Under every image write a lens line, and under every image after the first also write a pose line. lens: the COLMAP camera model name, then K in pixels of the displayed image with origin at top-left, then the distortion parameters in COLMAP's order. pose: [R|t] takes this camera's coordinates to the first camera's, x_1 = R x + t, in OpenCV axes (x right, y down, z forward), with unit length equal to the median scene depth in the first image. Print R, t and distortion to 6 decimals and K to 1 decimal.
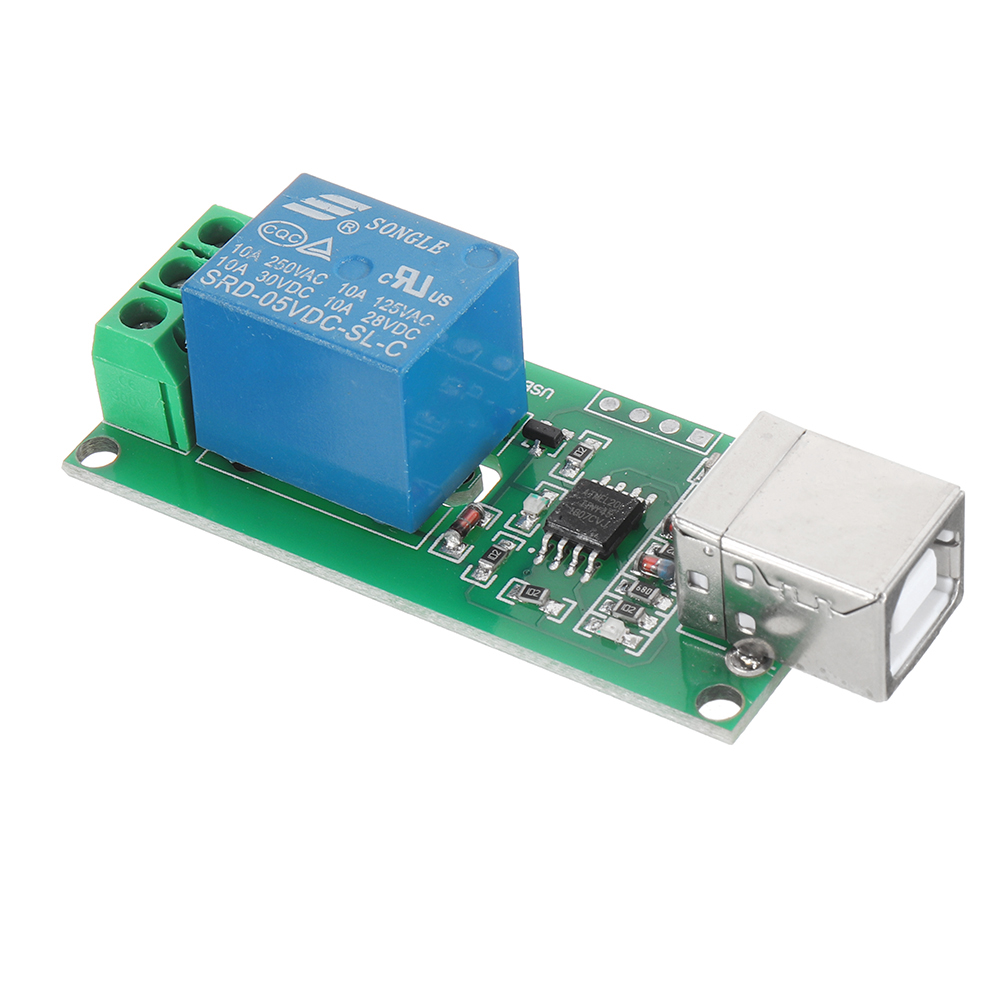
lens RADIAL K [[4016.1, 0, 478.9], [0, 4016.1, 504.7], [0, 0, 1]] dist [0.423911, 0.000000]
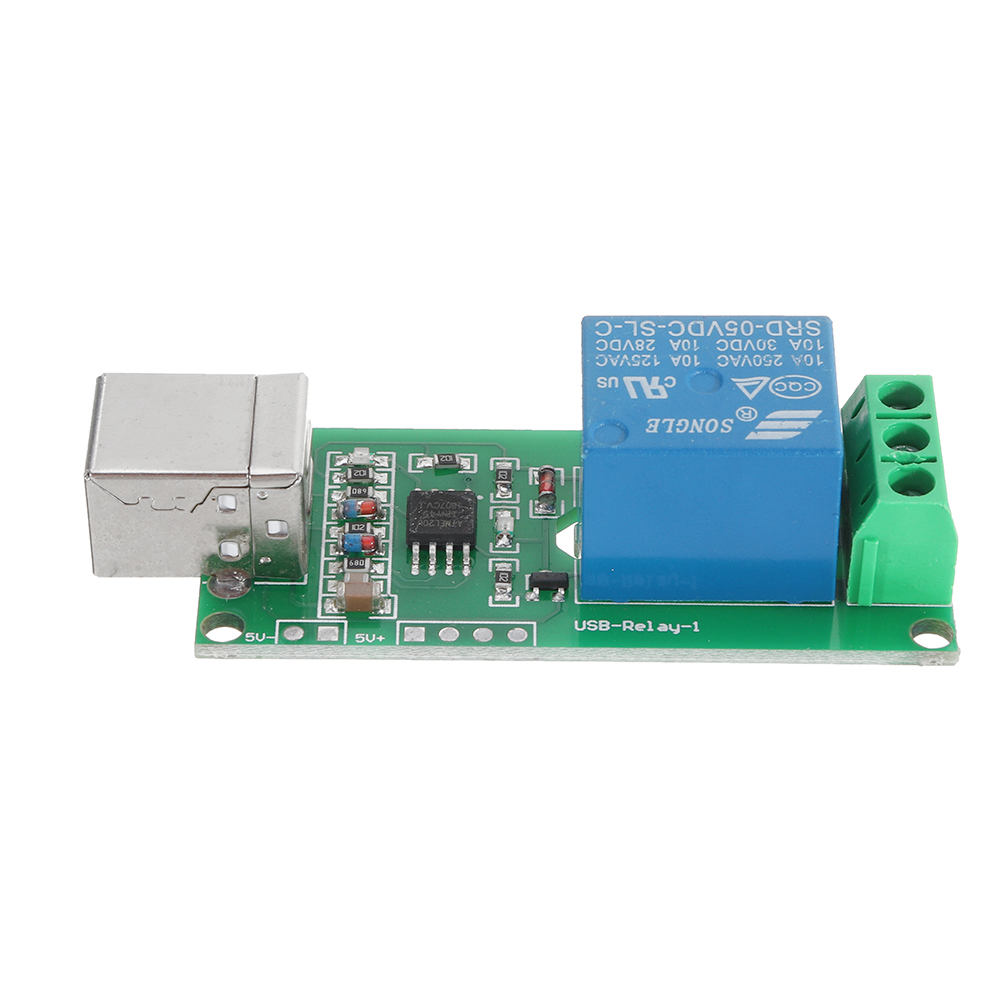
lens RADIAL K [[3998.8, 0, 459.6], [0, 3998.8, 461.8], [0, 0, 1]] dist [0.362108, 0.000000]
pose [[-0.846516, 0.403635, -0.347116, 0.392767], [-0.322534, 0.129888, 0.937604, -1.011429], [0.423536, 0.905653, 0.020233, 0.970639]]
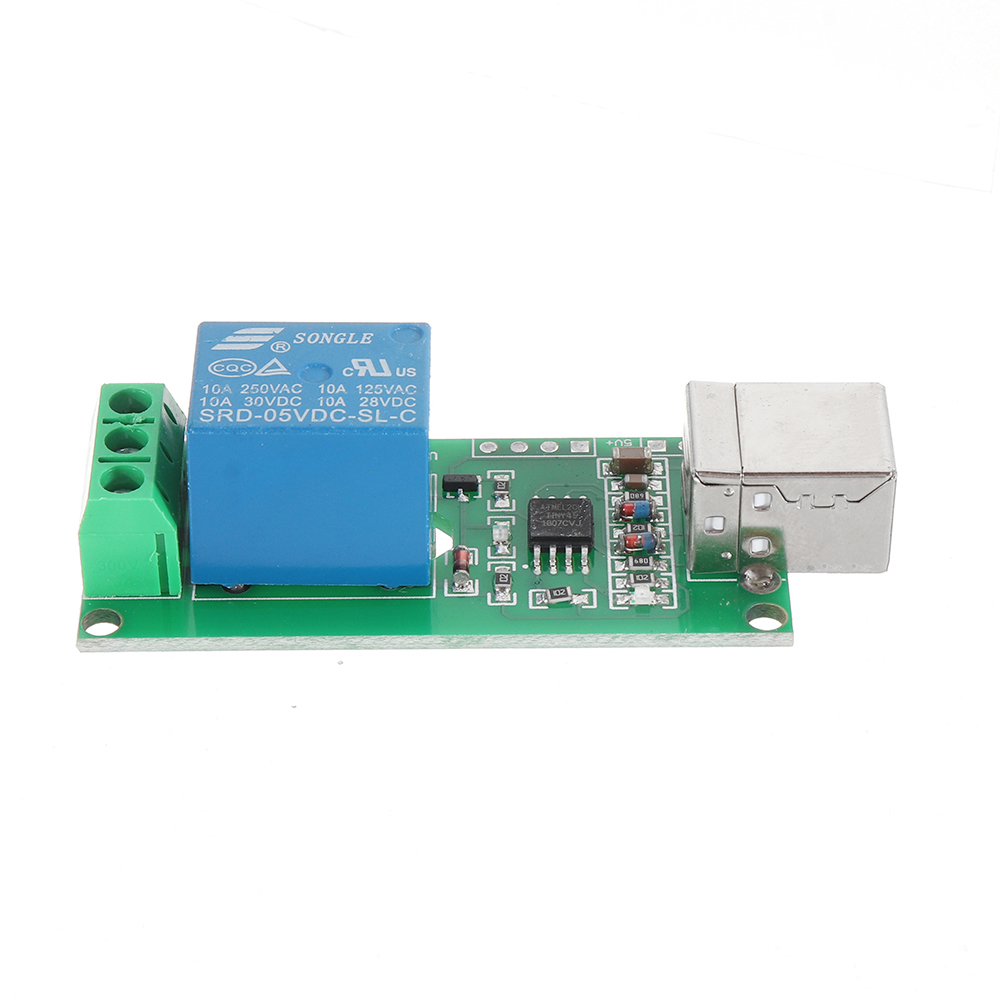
lens RADIAL K [[3772.1, 0, 494.3], [0, 3772.1, 500.7], [0, 0, 1]] dist [0.182358, 0.000000]
pose [[0.838037, -0.283341, 0.466274, -0.489908], [0.335089, 0.941708, -0.030010, 0.023003], [-0.430591, 0.181393, 0.884131, 0.054466]]
